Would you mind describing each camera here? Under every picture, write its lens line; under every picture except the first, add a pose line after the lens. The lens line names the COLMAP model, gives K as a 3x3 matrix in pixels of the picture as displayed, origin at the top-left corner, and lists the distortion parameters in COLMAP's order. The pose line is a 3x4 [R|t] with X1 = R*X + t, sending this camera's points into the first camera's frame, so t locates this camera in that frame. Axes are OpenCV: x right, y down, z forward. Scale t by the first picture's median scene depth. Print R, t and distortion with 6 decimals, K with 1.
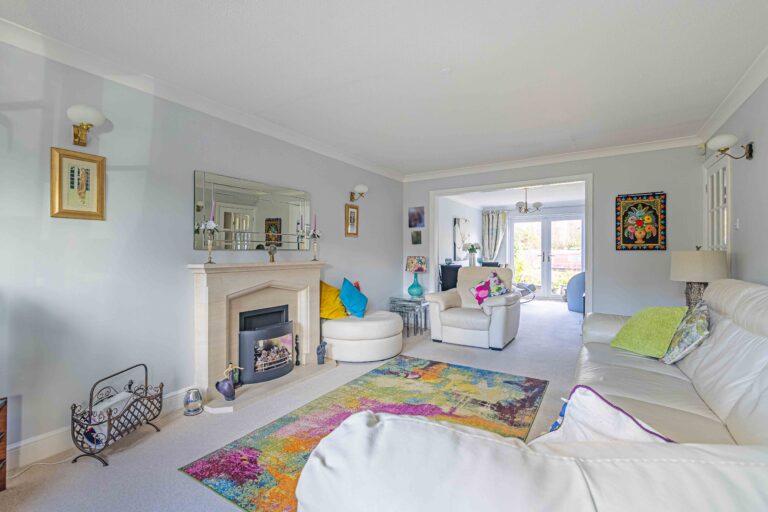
lens RADIAL K [[345.5, 0, 384.0], [0, 345.5, 256.0], [0, 0, 1]] dist [0.001341, -0.000068]
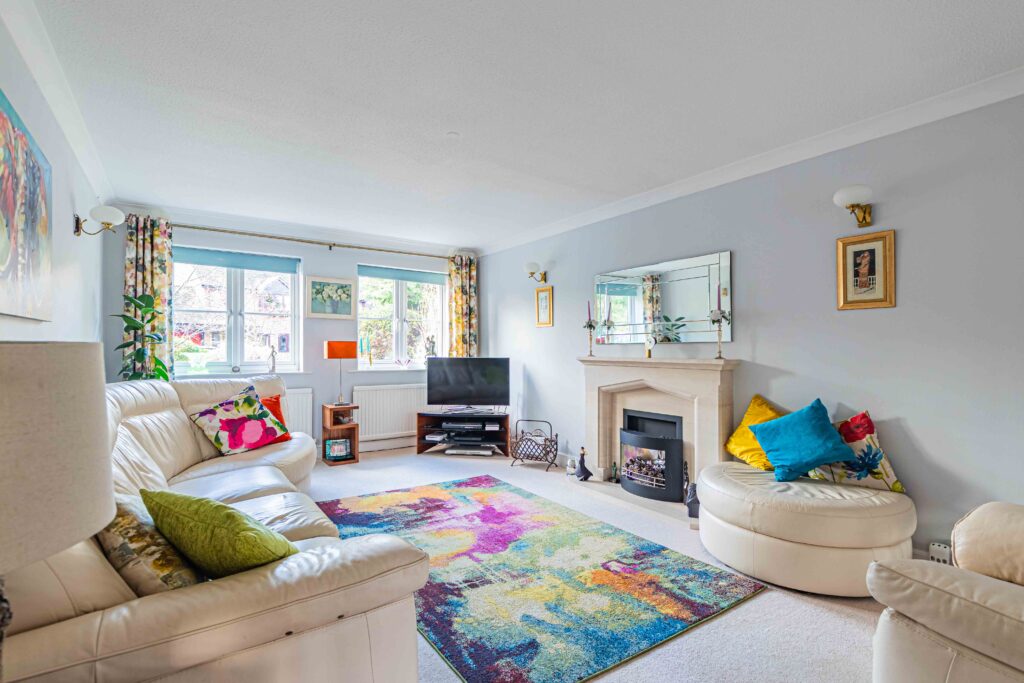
lens RADIAL K [[491.8, 0, 512.0], [0, 491.8, 341.5], [0, 0, 1]] dist [-0.001132, 0.000050]
pose [[-0.386761, -0.017798, -0.922008, 0.942770], [-0.019521, 0.999748, -0.011110, -0.000261], [0.921973, 0.013701, -0.387011, 1.223986]]
